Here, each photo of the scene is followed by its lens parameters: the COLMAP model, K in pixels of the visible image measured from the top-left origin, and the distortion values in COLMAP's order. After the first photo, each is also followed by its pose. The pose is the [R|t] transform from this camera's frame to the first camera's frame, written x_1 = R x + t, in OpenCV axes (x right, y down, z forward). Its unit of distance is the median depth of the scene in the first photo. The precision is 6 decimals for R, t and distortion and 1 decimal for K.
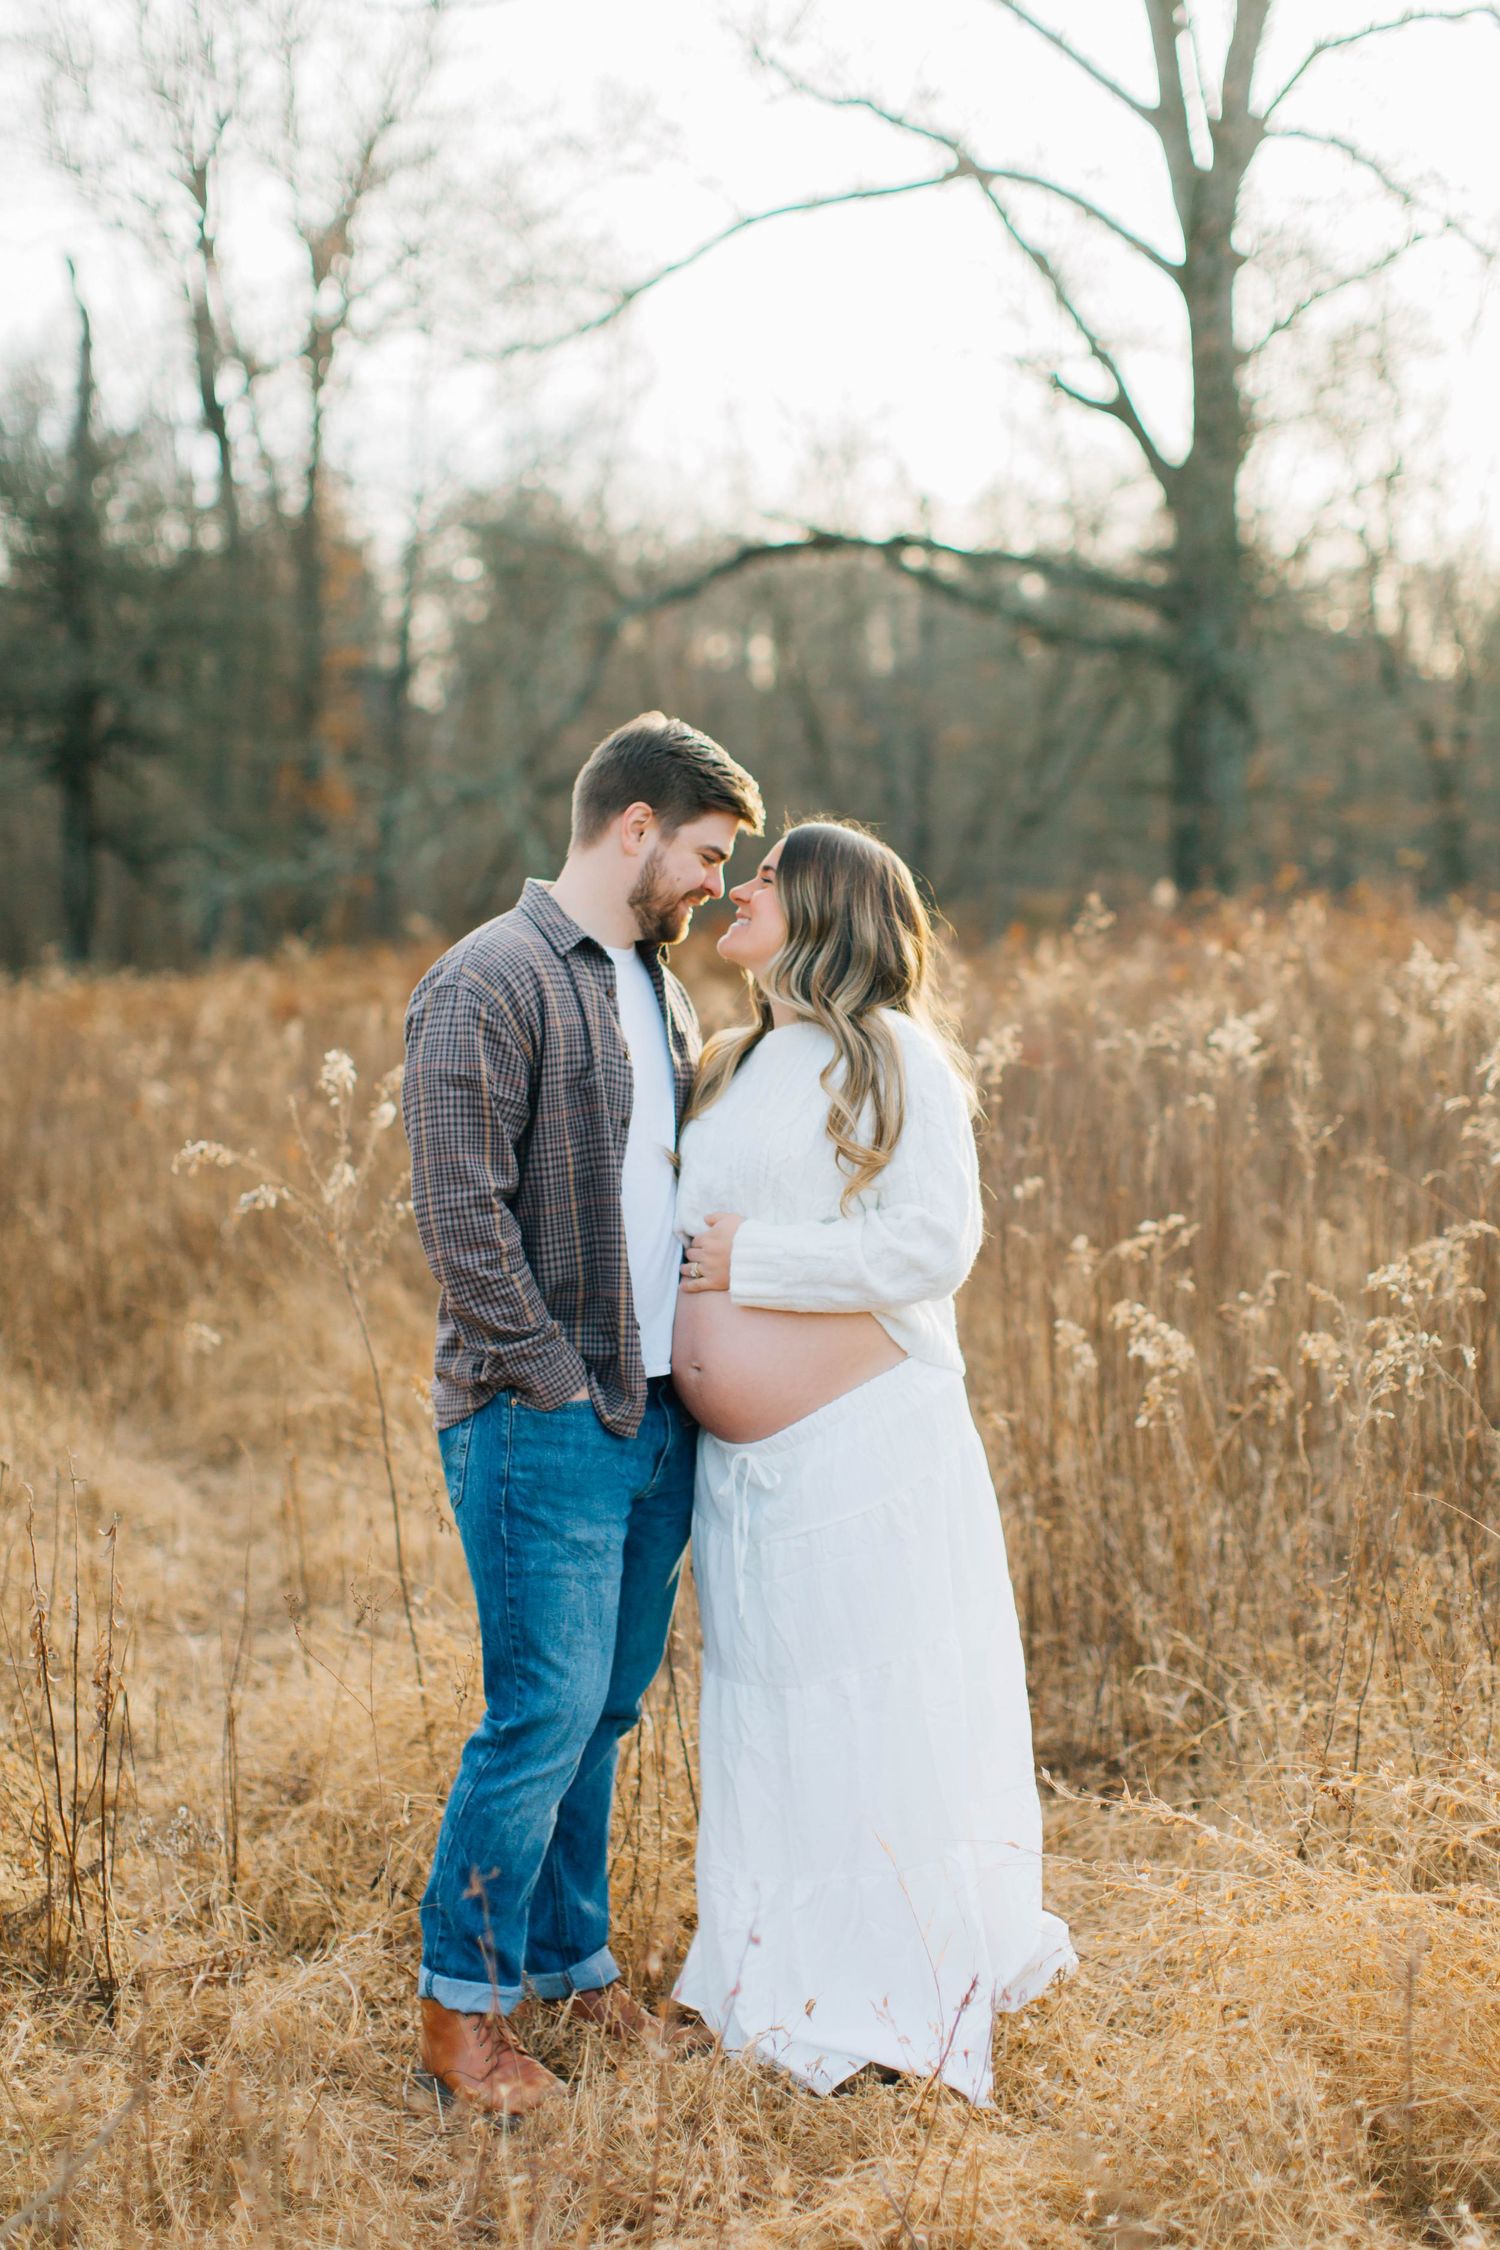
lens RADIAL K [[3455.0, 0, 812.4], [0, 3455.0, 1122.8], [0, 0, 1]] dist [0.002975, -0.047120]
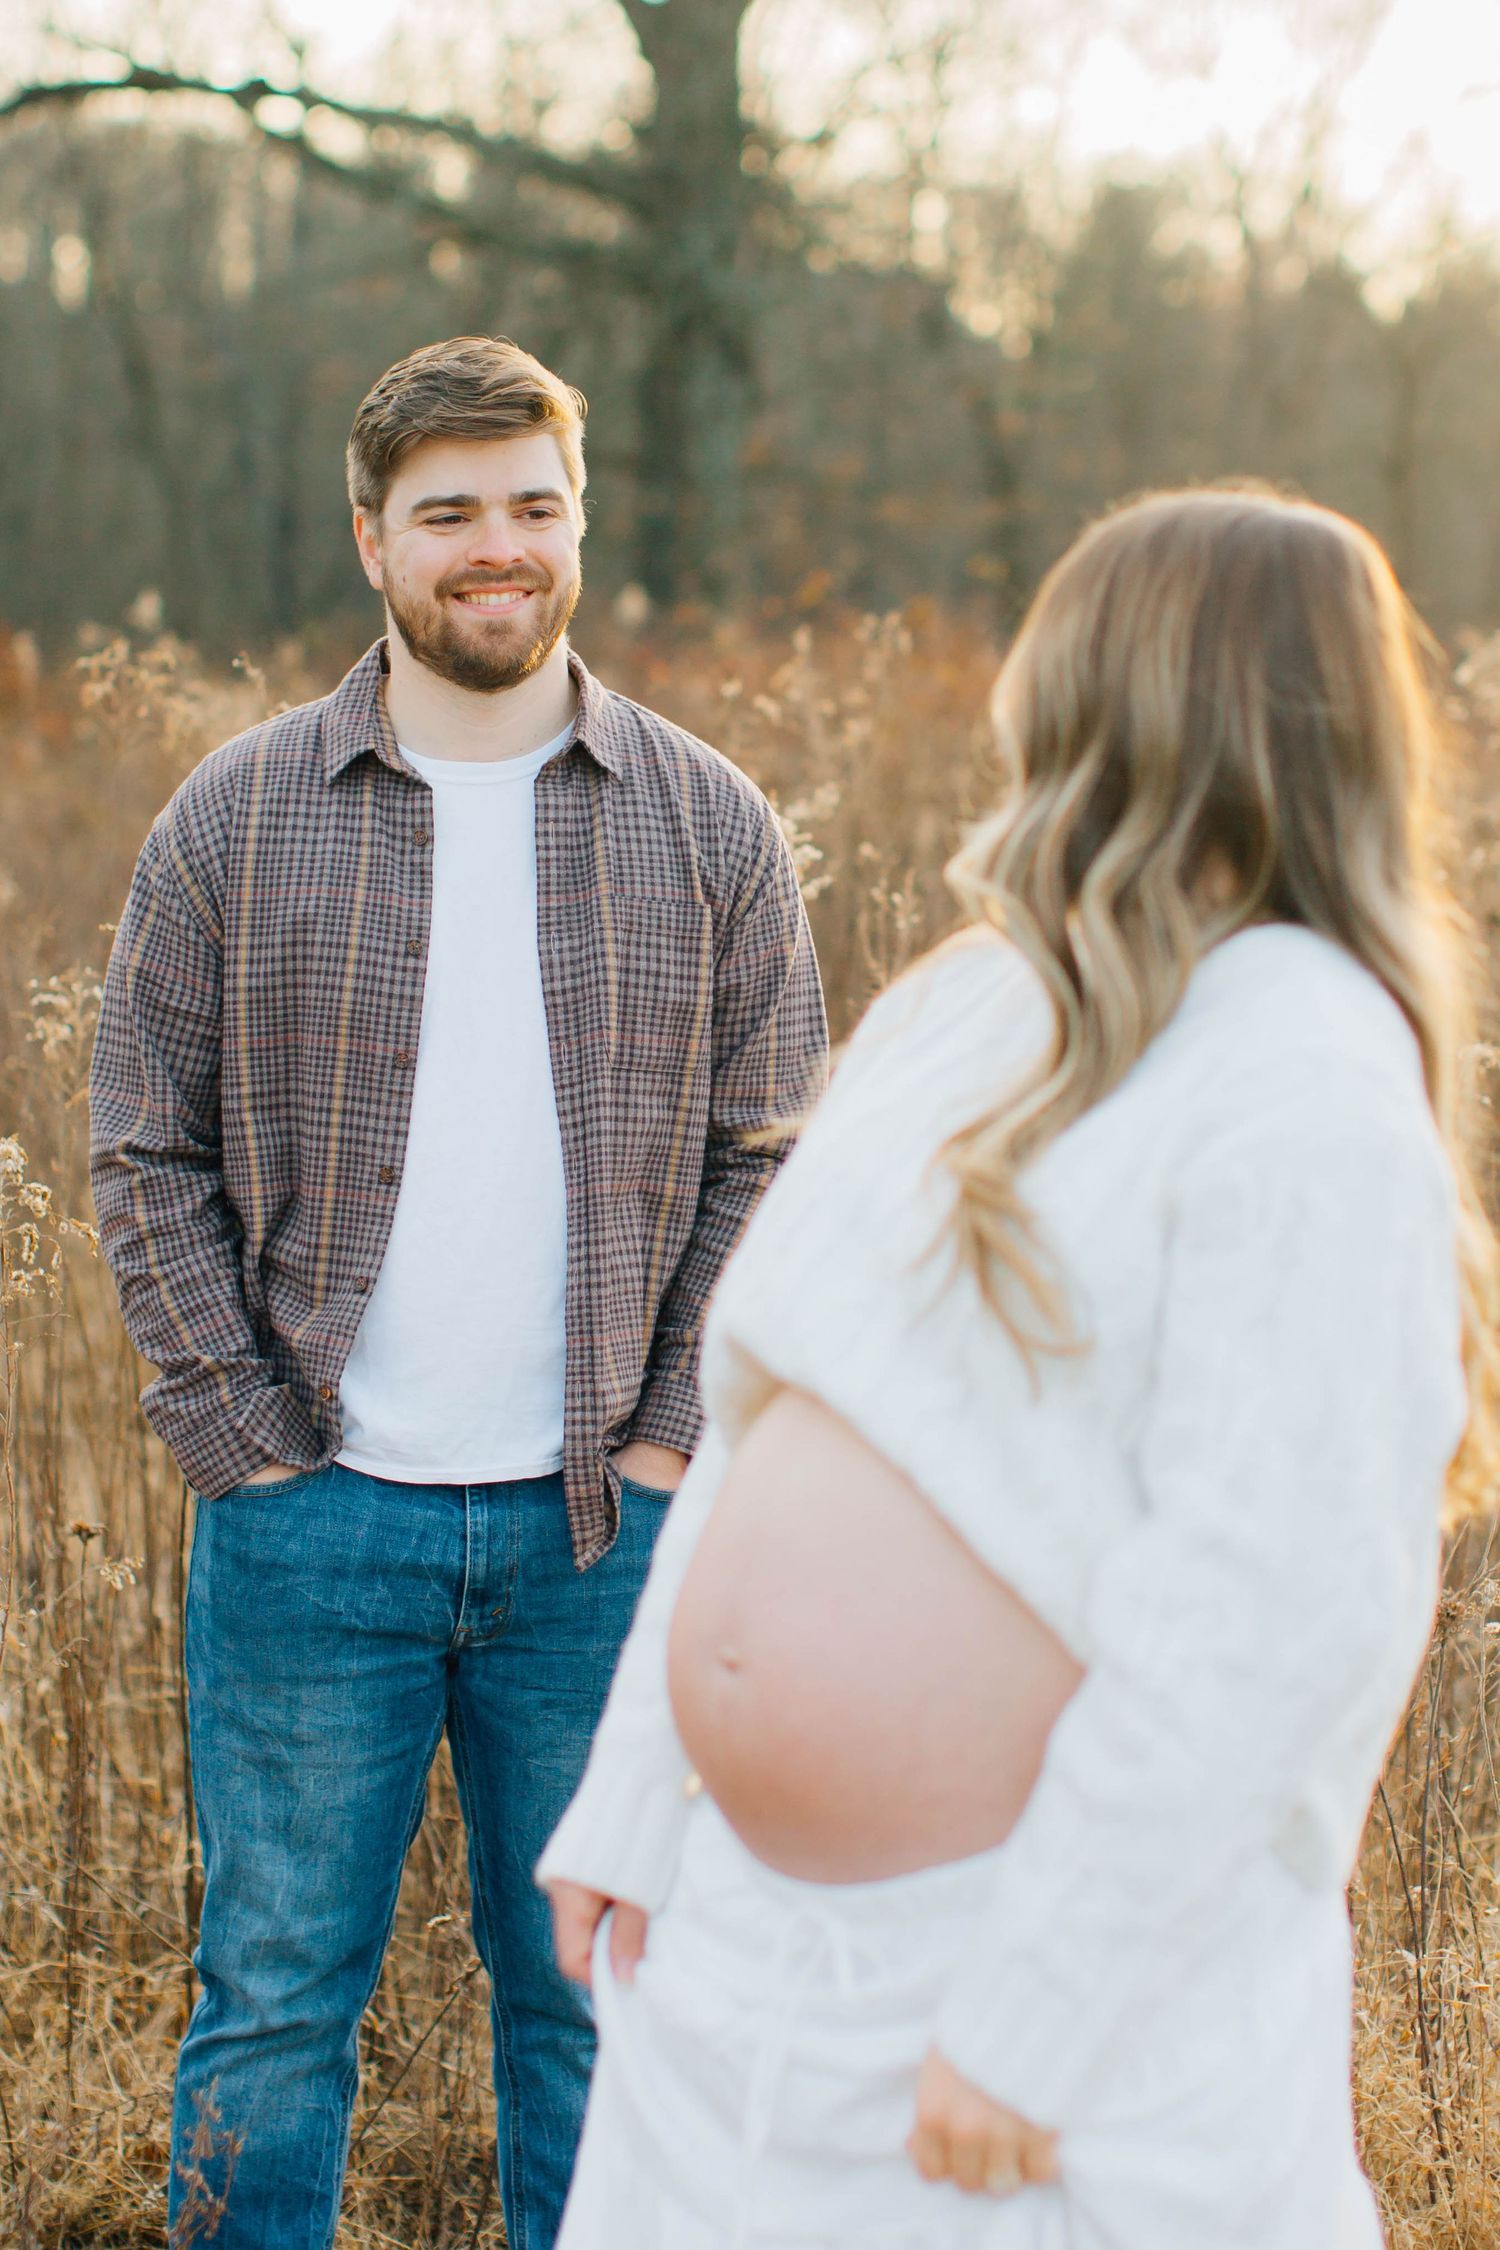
lens RADIAL K [[3455.0, 0, 812.4], [0, 3455.0, 1122.8], [0, 0, 1]] dist [0.002975, -0.047120]
pose [[0.986588, 0.005359, 0.163144, 0.022631], [-0.017388, 0.997224, 0.072395, -0.012796], [-0.162303, -0.074261, 0.983943, 0.275388]]
